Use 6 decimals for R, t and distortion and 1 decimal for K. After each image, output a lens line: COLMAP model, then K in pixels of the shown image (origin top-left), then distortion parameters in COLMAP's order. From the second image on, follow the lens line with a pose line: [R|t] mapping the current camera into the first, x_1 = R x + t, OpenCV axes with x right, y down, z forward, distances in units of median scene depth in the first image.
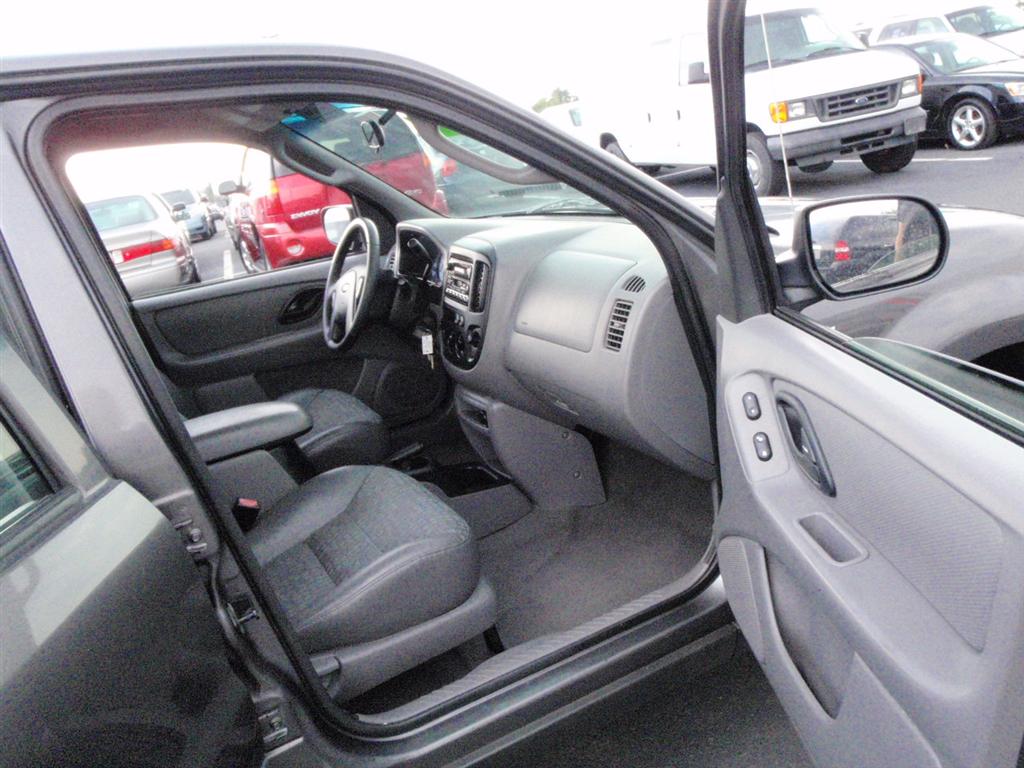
lens RADIAL K [[859.3, 0, 515.7], [0, 859.3, 369.1], [0, 0, 1]] dist [-0.080071, 0.076697]
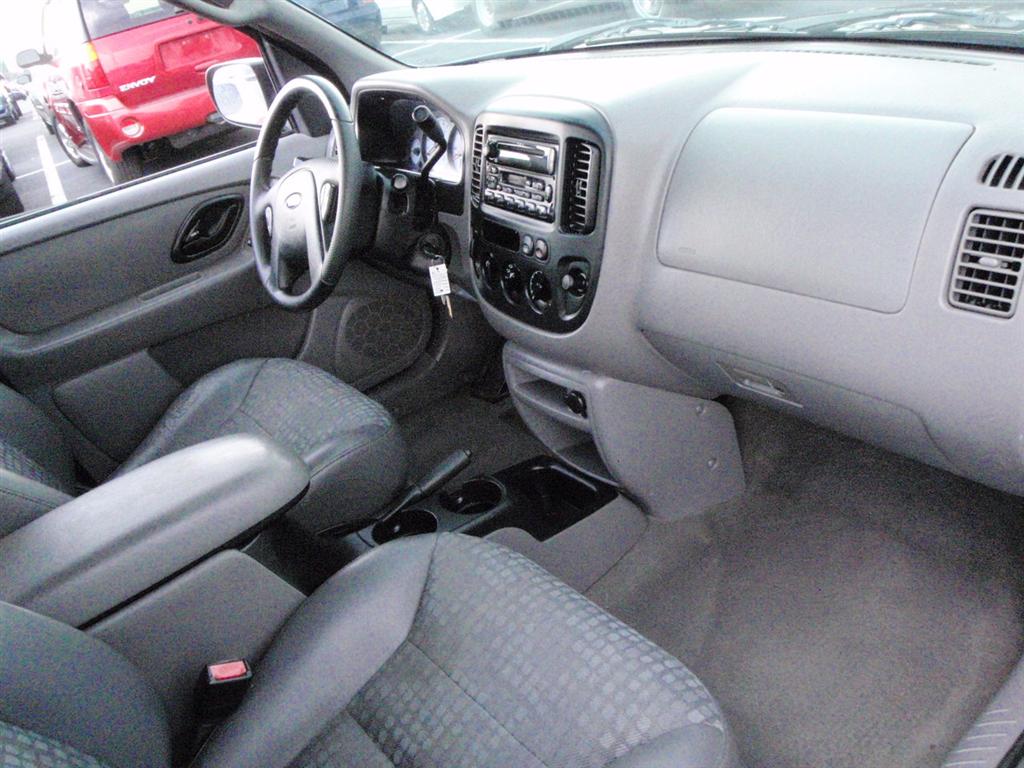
lens RADIAL K [[859.3, 0, 515.7], [0, 859.3, 369.1], [0, 0, 1]] dist [-0.080071, 0.076697]
pose [[0.981335, -0.125497, 0.145714, -0.148512], [0.099286, 0.979552, 0.174987, -0.068641], [-0.164695, -0.157254, 0.973728, 0.384511]]
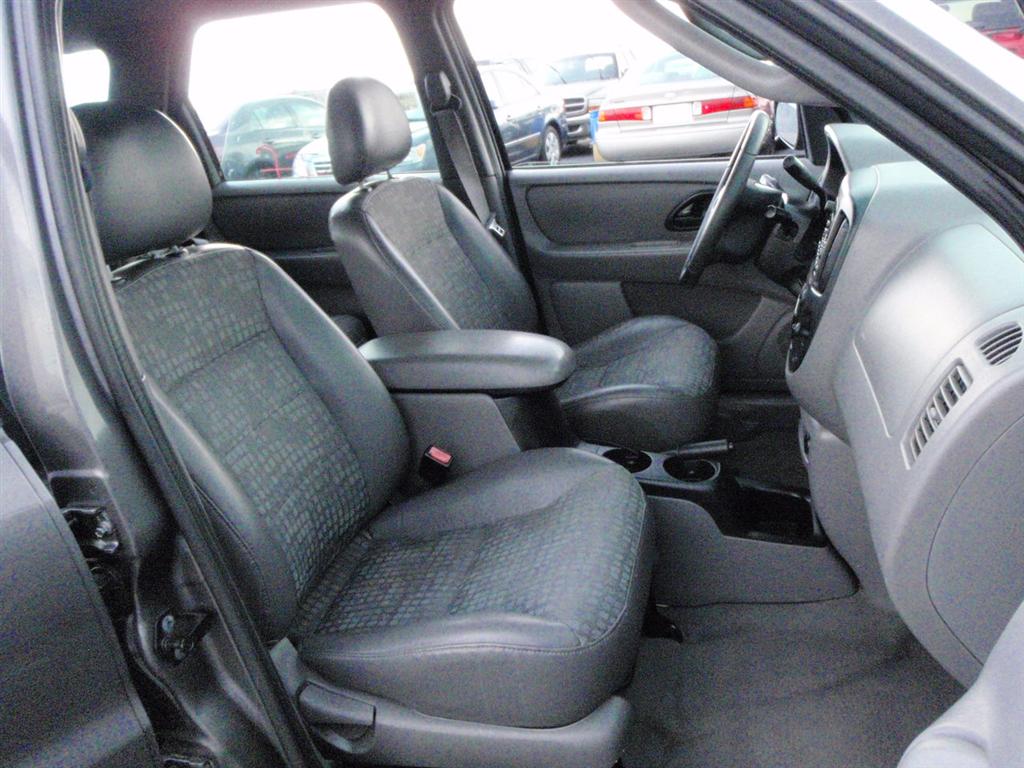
lens RADIAL K [[859.3, 0, 515.7], [0, 859.3, 369.1], [0, 0, 1]] dist [-0.080071, 0.076697]
pose [[0.750026, 0.303874, -0.587470, 0.144907], [-0.207522, 0.951477, 0.227215, -0.090796], [0.628009, -0.048504, 0.776693, 0.317571]]
